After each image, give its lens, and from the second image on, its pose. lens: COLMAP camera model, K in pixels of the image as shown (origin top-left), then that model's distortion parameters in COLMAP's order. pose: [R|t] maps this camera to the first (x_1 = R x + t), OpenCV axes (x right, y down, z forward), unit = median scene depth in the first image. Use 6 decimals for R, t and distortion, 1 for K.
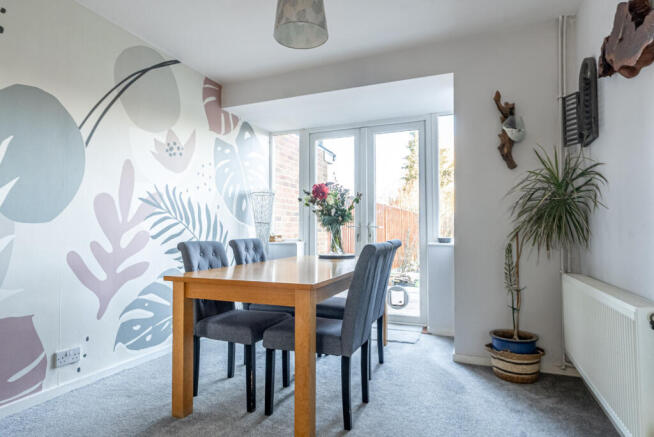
lens RADIAL K [[365.8, 0, 328.3], [0, 365.8, 223.0], [0, 0, 1]] dist [-0.004074, -0.000465]
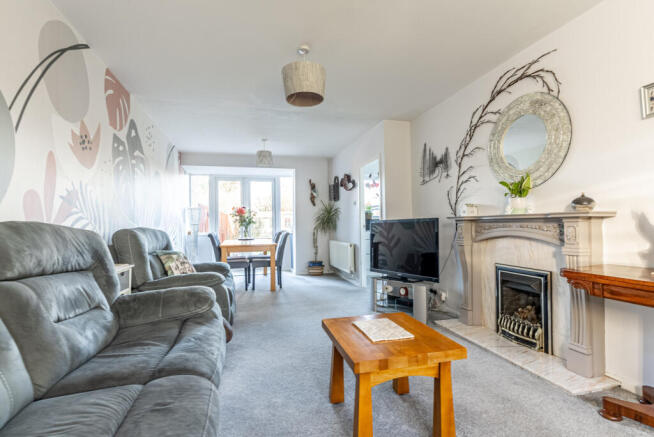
lens RADIAL K [[313.2, 0, 329.7], [0, 313.2, 215.7], [0, 0, 1]] dist [-0.001216, -0.000536]
pose [[0.795185, 0.006771, 0.606329, -0.919162], [0.000013, 0.999937, -0.011184, -0.043064], [-0.606367, 0.008901, 0.795135, -1.067879]]
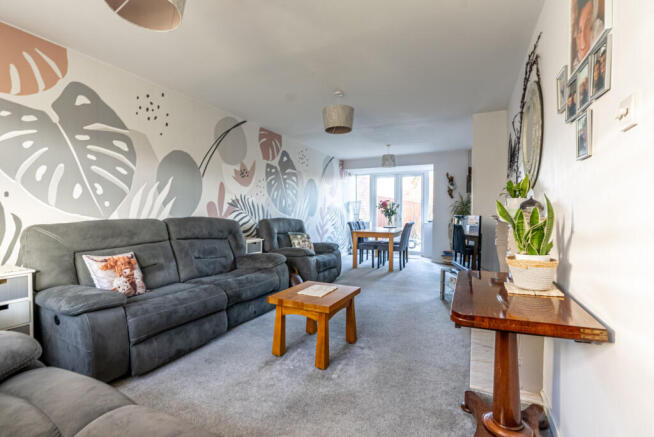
lens RADIAL K [[300.7, 0, 329.5], [0, 300.7, 216.1], [0, 0, 1]] dist [-0.003012, 0.000002]
pose [[0.998422, 0.005014, -0.055936, -0.372611], [-0.002929, 0.999300, 0.037289, -0.092002], [0.056084, -0.037066, 0.997738, -1.554259]]
